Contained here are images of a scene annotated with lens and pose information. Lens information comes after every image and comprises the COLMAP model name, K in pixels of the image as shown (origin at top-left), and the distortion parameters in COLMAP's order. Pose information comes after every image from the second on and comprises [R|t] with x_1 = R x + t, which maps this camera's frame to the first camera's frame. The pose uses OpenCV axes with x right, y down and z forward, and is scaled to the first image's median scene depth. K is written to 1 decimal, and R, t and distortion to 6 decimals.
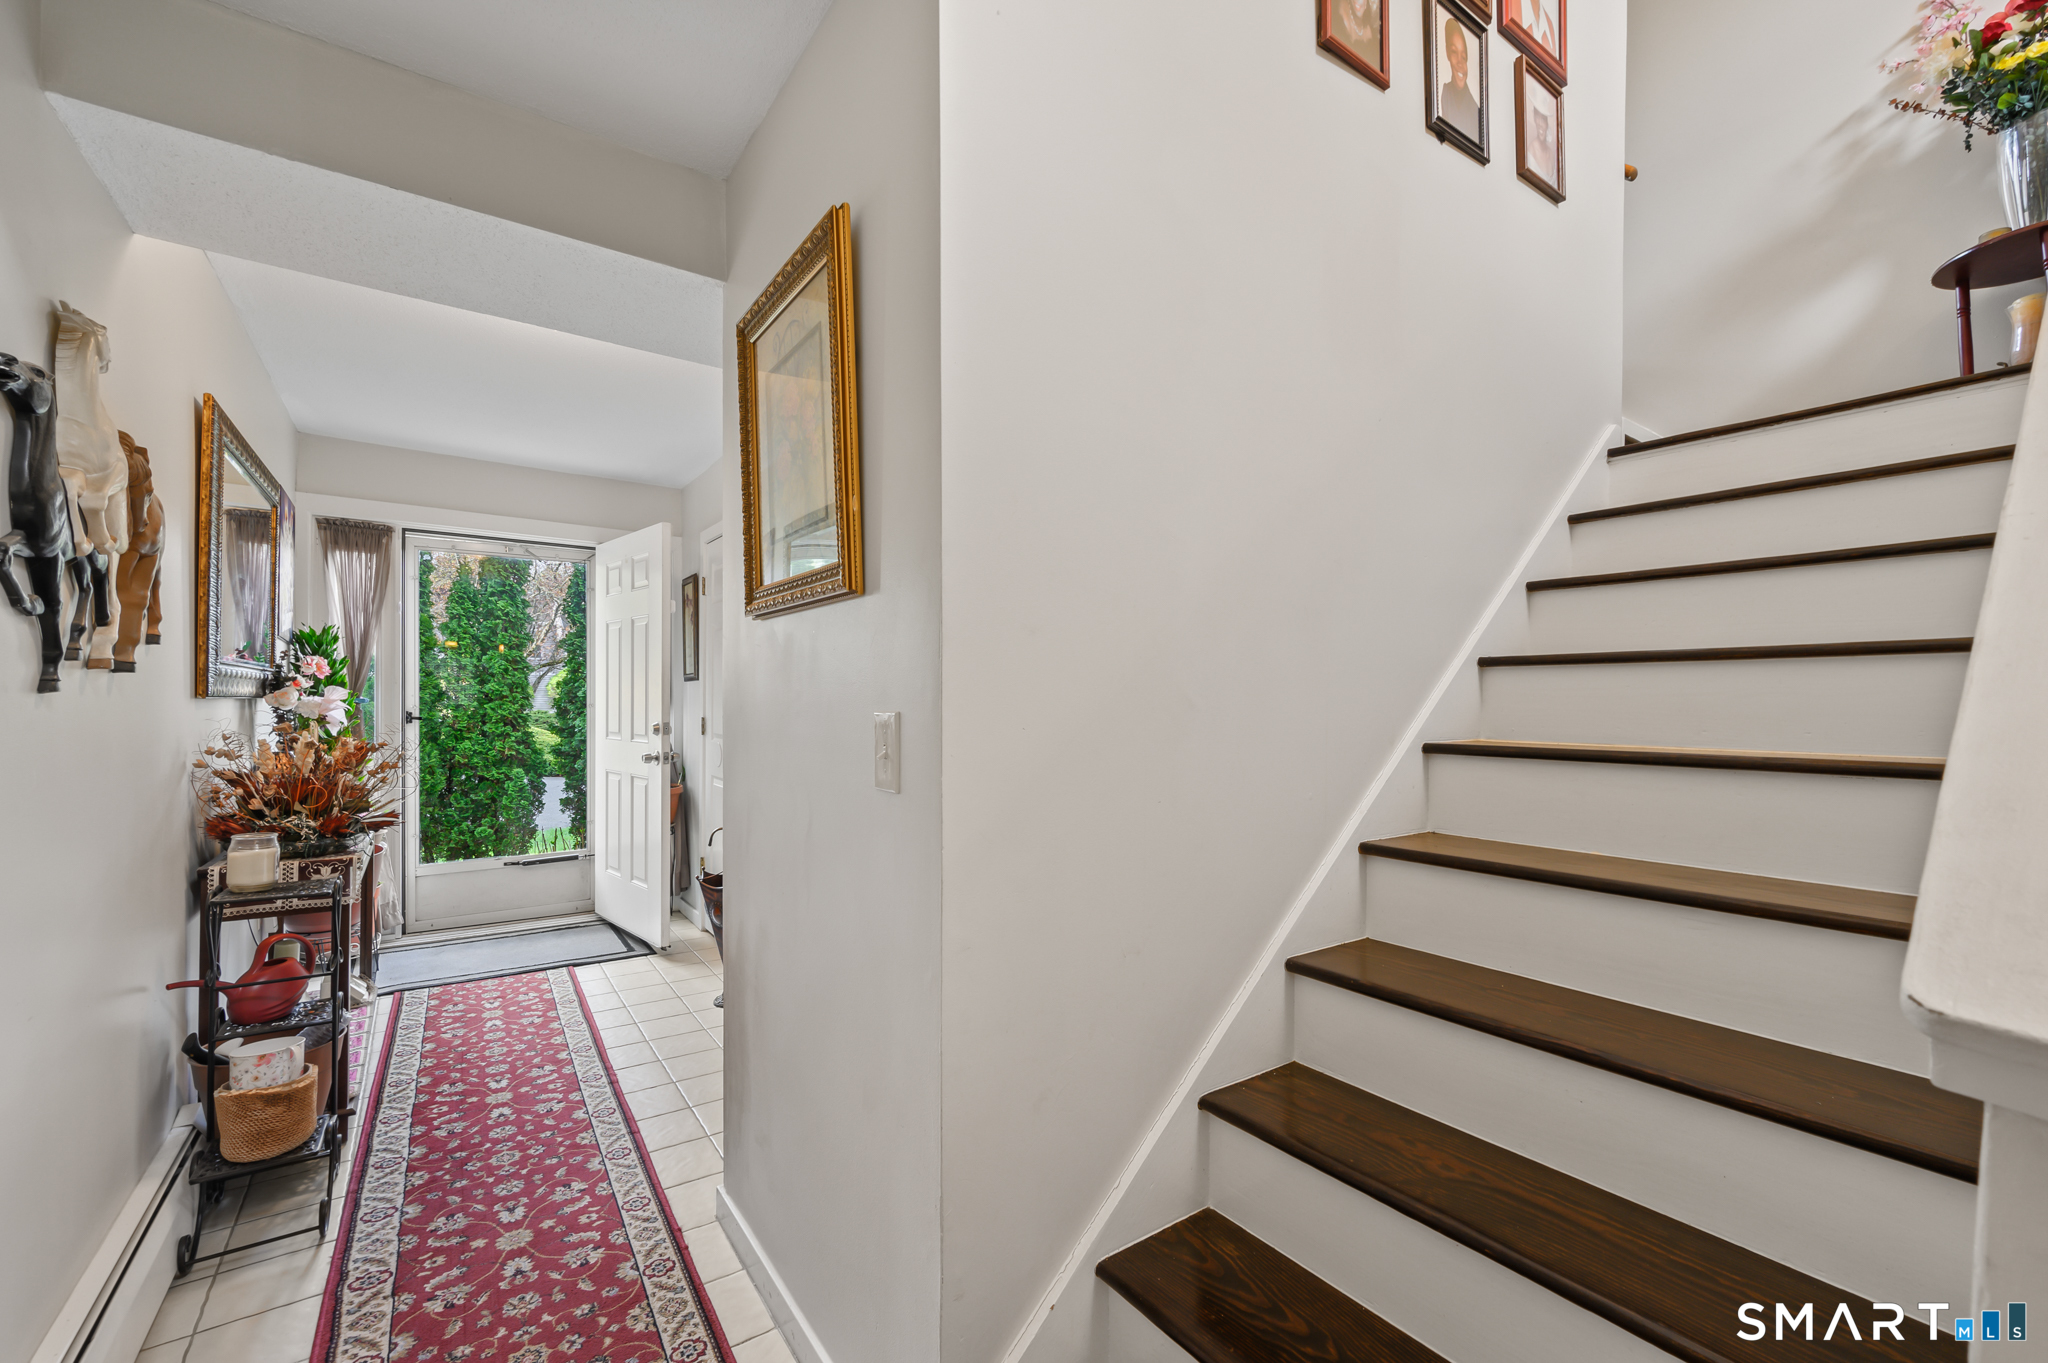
lens RADIAL K [[839.3, 0, 1019.5], [0, 839.3, 701.0], [0, 0, 1]] dist [-0.000642, 0.000681]
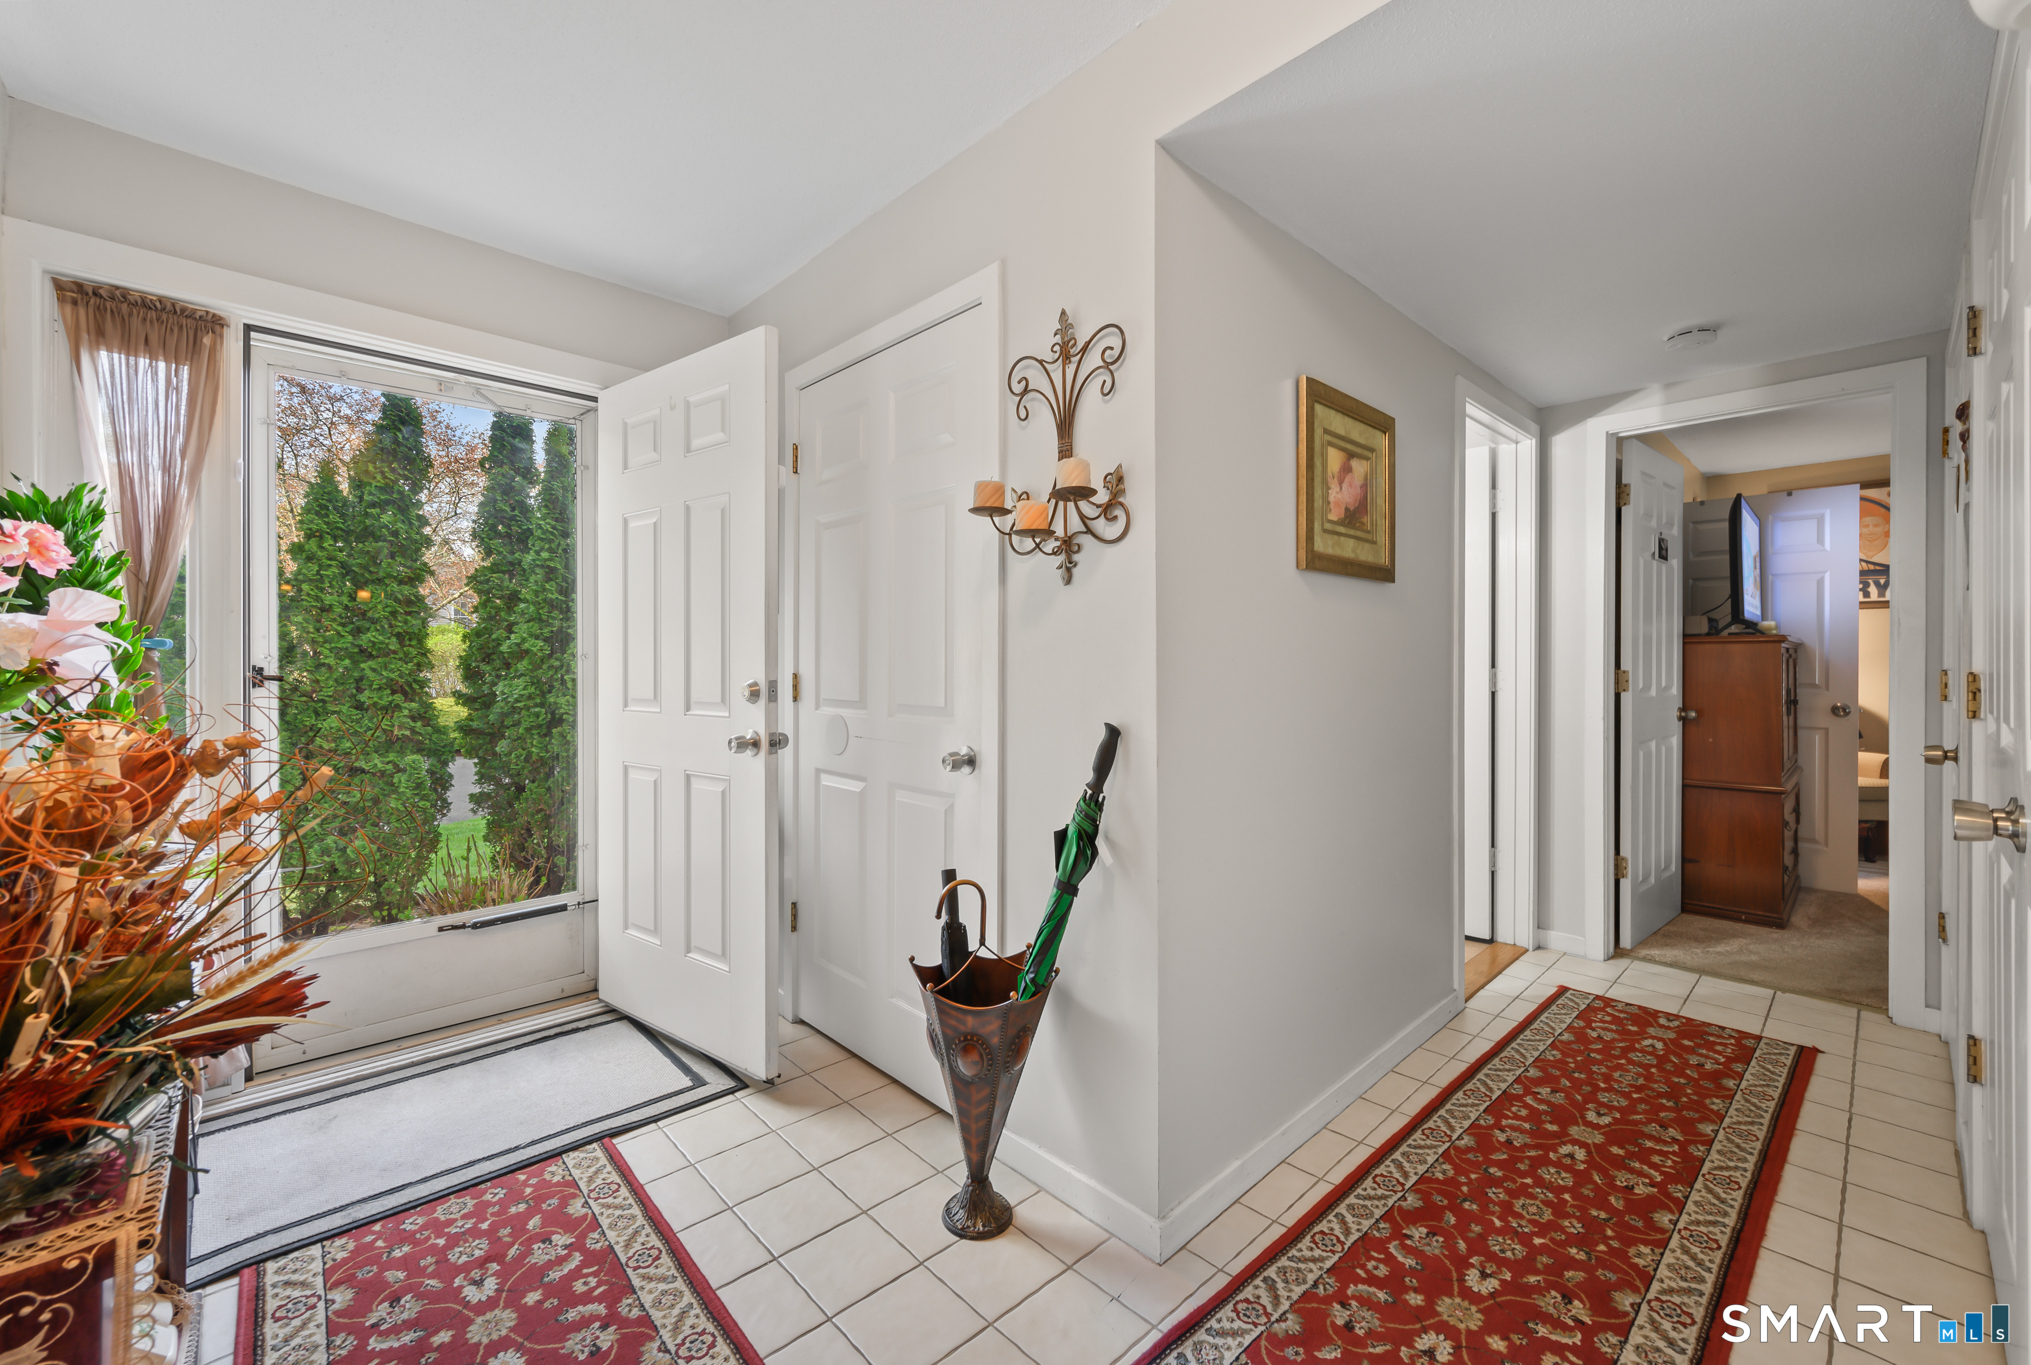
lens RADIAL K [[822.0, 0, 1020.0], [0, 822.0, 660.8], [0, 0, 1]] dist [-0.003381, 0.000846]
pose [[0.989446, -0.006917, 0.144737, -0.327313], [0.007789, 0.999955, -0.005458, 0.016654], [-0.144693, 0.006527, 0.989455, 0.417748]]
